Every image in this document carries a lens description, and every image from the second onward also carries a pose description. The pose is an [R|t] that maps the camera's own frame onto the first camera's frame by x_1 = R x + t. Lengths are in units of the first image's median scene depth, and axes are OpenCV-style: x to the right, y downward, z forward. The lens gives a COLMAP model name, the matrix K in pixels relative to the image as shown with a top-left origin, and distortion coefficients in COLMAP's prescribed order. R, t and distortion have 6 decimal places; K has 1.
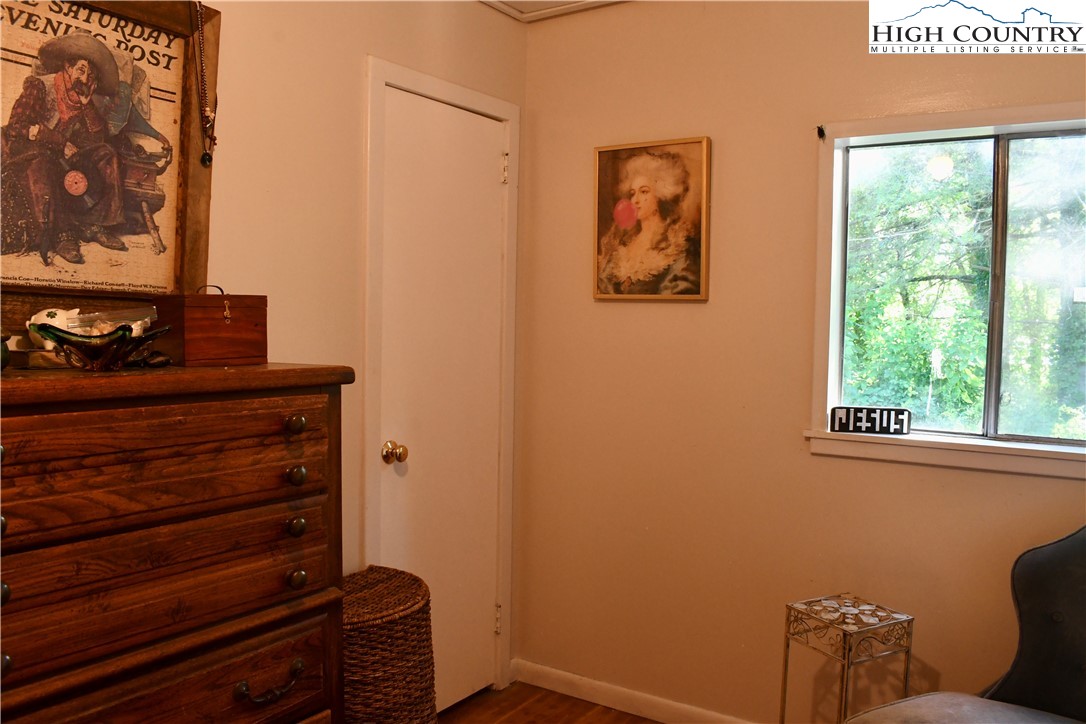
lens RADIAL K [[916.4, 0, 543.0], [0, 916.4, 362.0], [0, 0, 1]] dist [-0.005345, -0.006838]
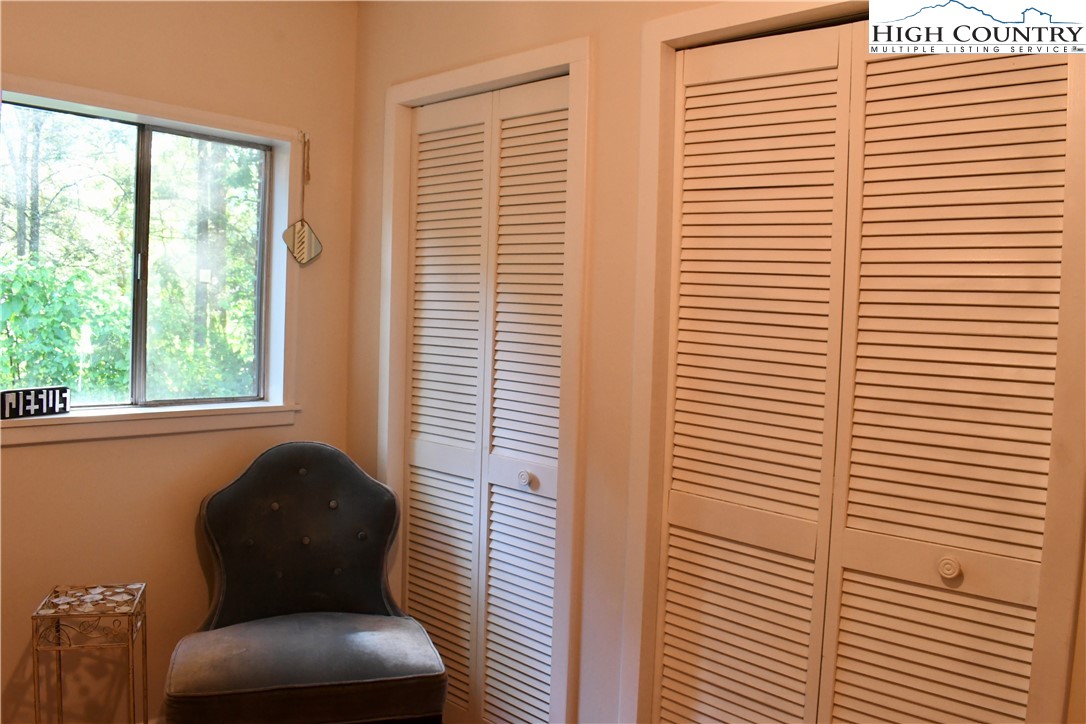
lens RADIAL K [[916.4, 0, 543.0], [0, 916.4, 362.0], [0, 0, 1]] dist [-0.005345, -0.006838]
pose [[0.200033, -0.064738, 0.977648, -0.451469], [0.025181, 0.997825, 0.060922, -0.021199], [-0.979466, 0.012432, 0.201228, 0.307509]]
